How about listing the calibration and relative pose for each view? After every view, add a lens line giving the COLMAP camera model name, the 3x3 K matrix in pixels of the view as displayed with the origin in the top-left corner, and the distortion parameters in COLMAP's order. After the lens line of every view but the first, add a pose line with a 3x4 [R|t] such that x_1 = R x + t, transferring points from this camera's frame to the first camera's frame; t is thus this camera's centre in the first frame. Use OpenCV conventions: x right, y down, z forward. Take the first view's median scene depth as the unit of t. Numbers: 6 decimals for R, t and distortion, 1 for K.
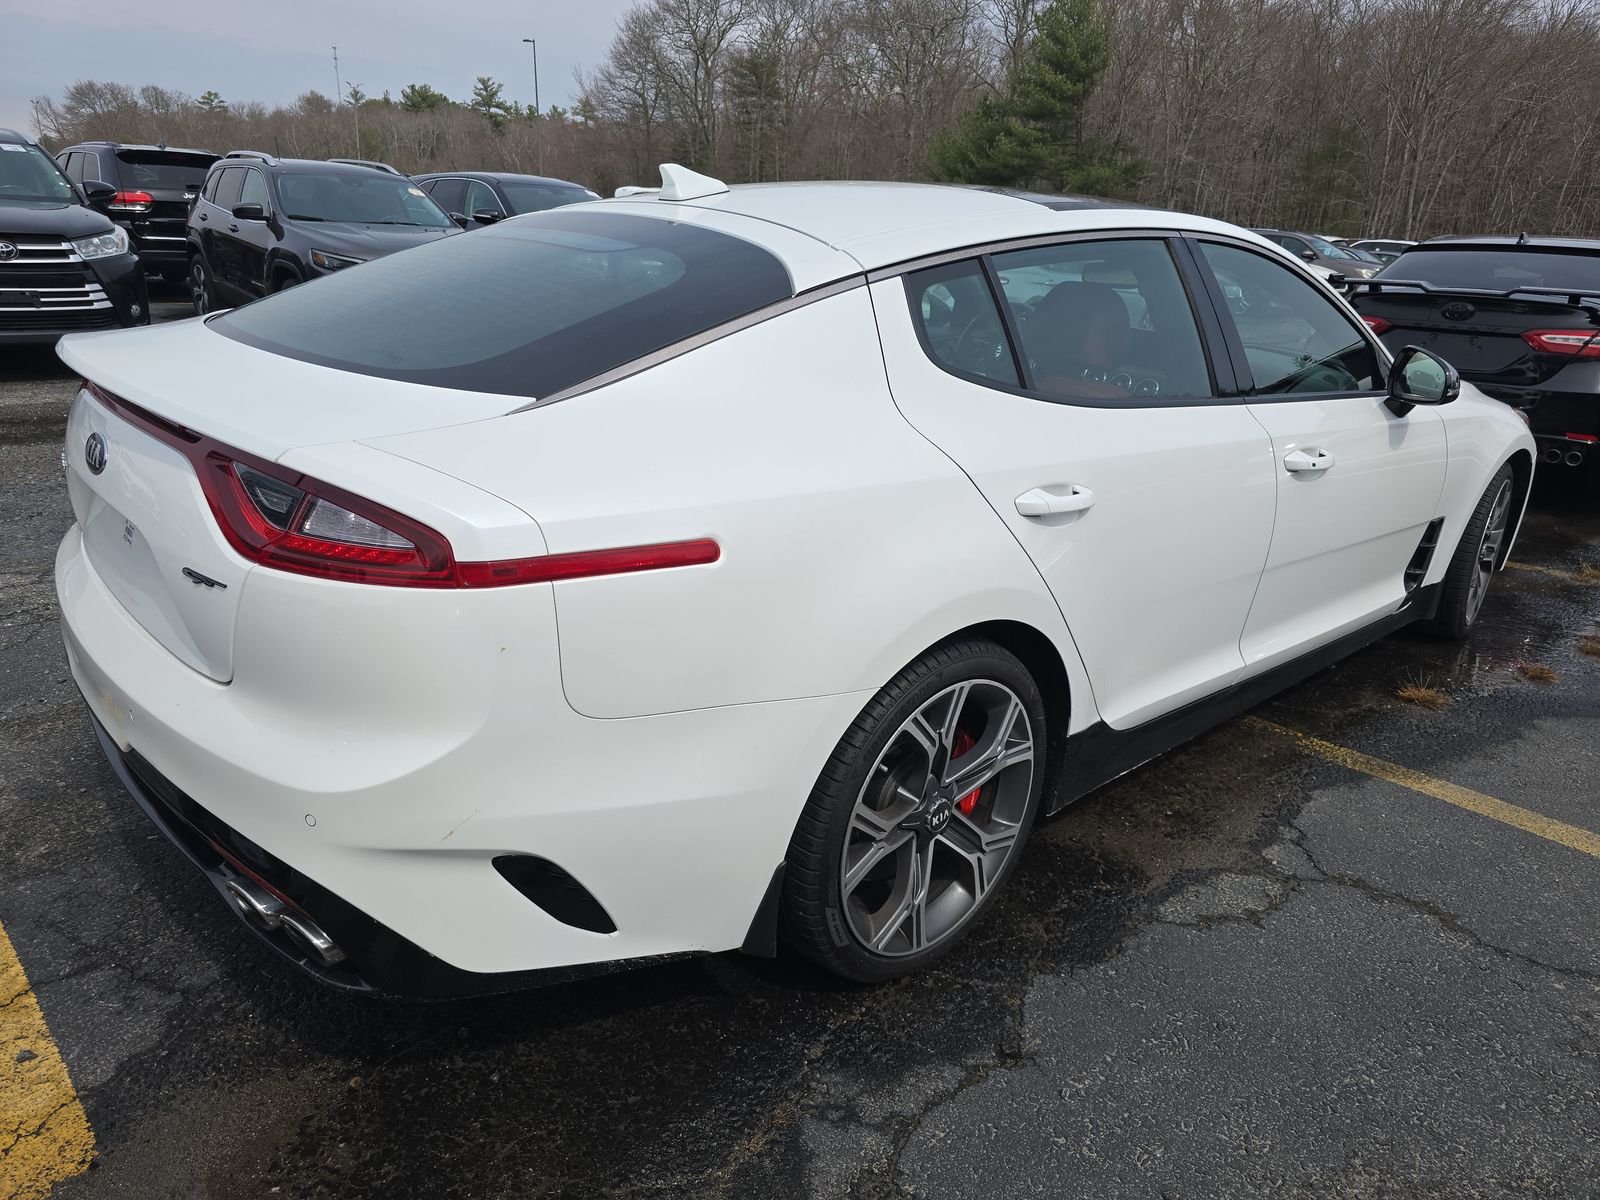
lens RADIAL K [[1081.9, 0, 794.7], [0, 1081.9, 594.7], [0, 0, 1]] dist [0.038684, -0.035237]
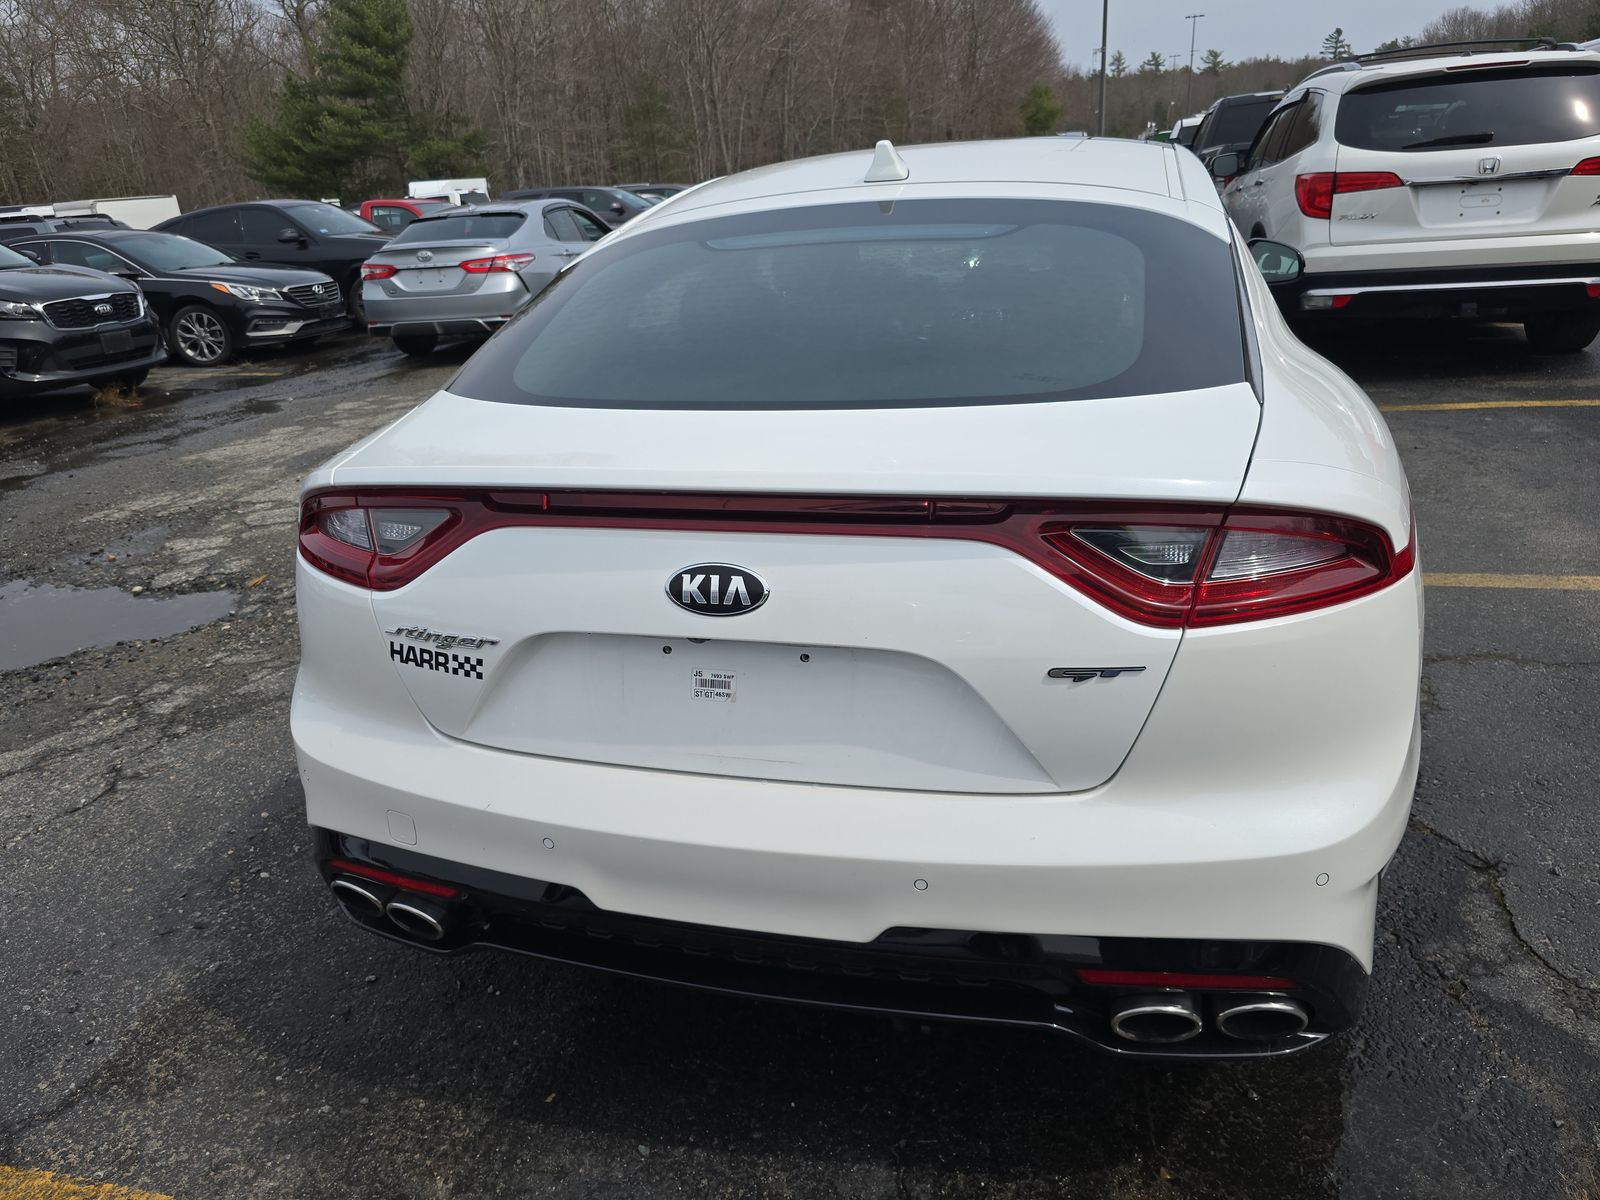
lens RADIAL K [[1081.9, 0, 794.7], [0, 1081.9, 594.7], [0, 0, 1]] dist [0.038684, -0.035237]
pose [[0.839114, -0.288766, 0.460979, -0.236228], [0.278299, 0.956049, 0.092303, -0.045440], [-0.467372, 0.050837, 0.882598, 0.080844]]
